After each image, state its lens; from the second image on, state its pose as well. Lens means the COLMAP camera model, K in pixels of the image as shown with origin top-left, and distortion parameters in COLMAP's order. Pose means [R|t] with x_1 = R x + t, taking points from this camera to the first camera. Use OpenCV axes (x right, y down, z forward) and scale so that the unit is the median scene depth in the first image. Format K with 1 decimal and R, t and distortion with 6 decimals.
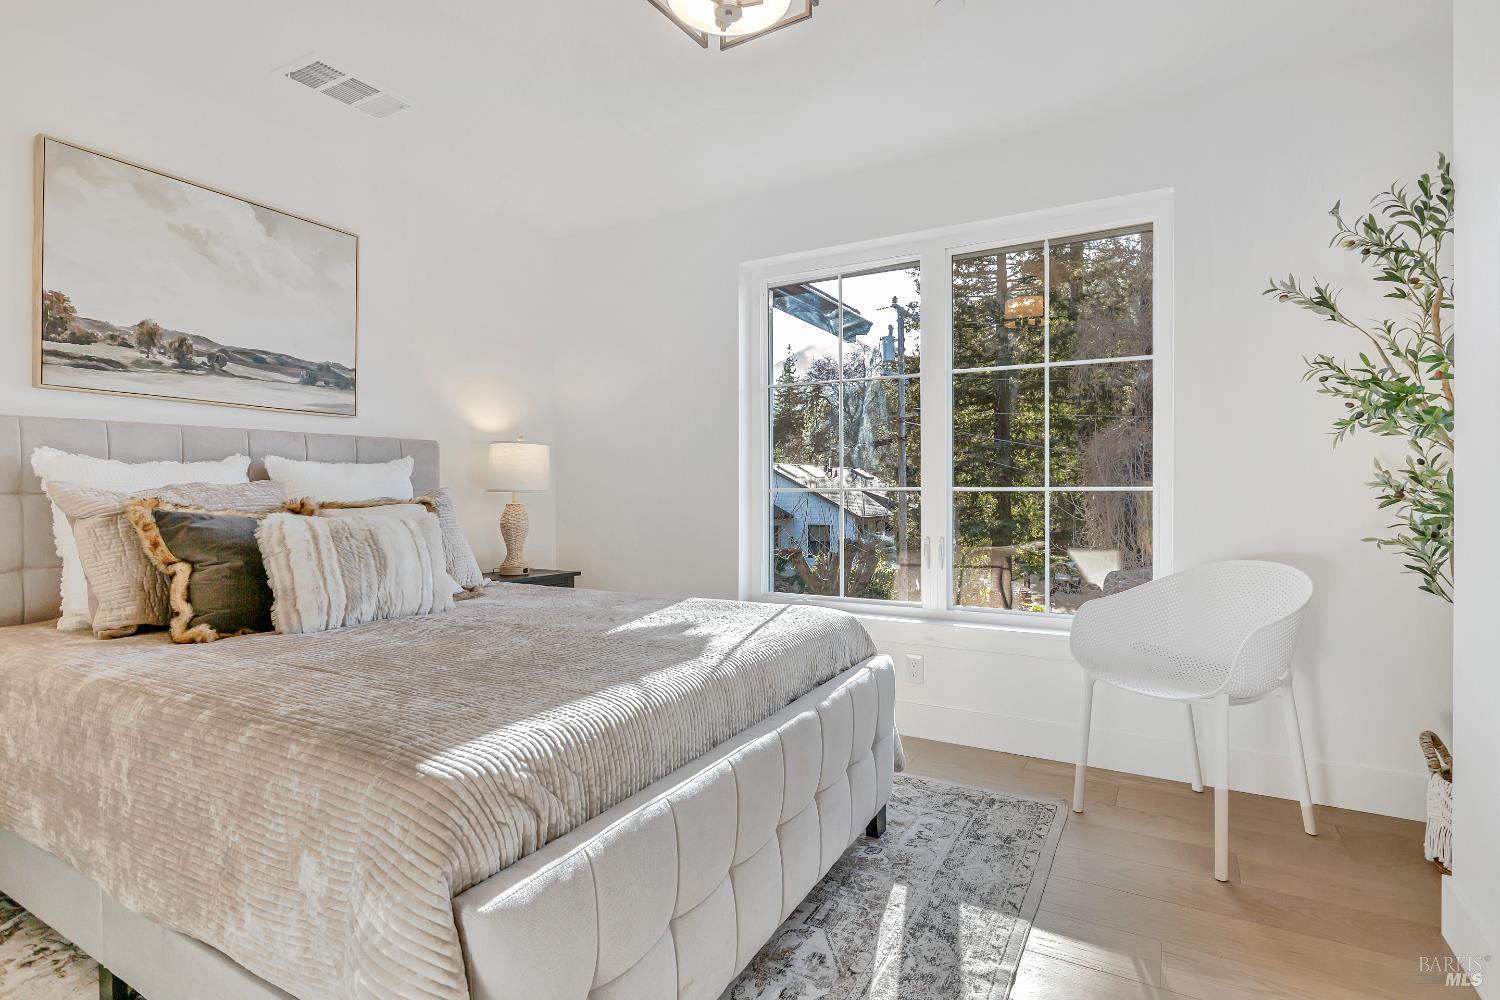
lens RADIAL K [[733.3, 0, 752.7], [0, 733.3, 499.2], [0, 0, 1]] dist [0.001965, 0.000034]
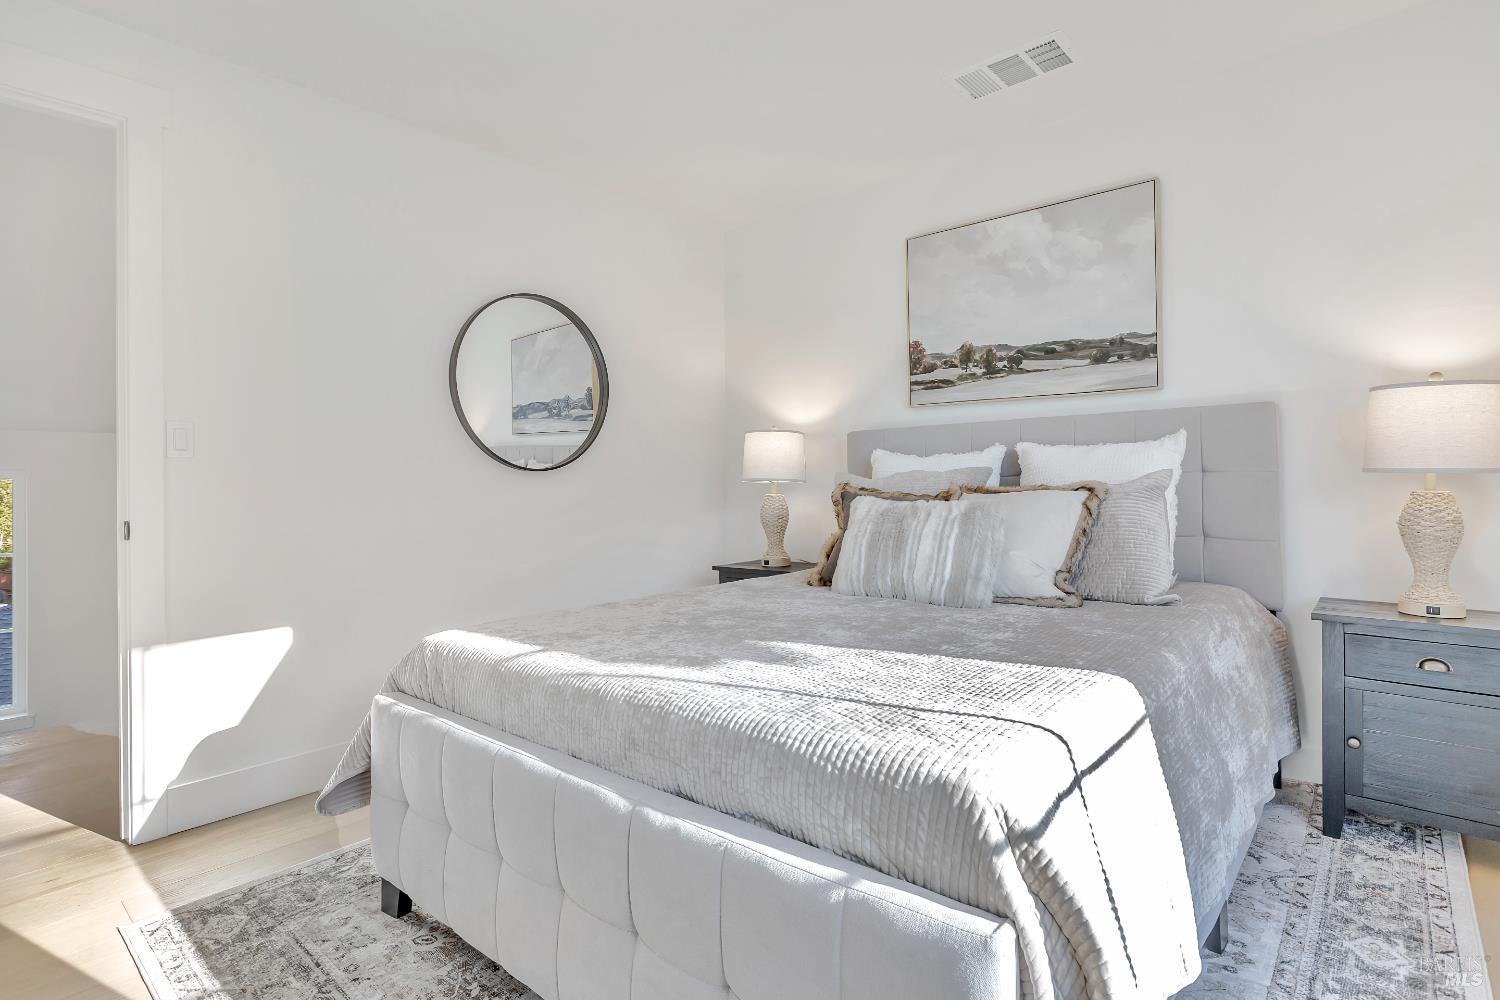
lens RADIAL K [[733.3, 0, 753.3], [0, 733.3, 486.0], [0, 0, 1]] dist [0.001965, 0.000034]
pose [[-0.189080, 0.010211, -0.981909, 0.493068], [0.000579, 0.999947, 0.010287, -0.006936], [0.981962, 0.001377, -0.189076, 0.852460]]
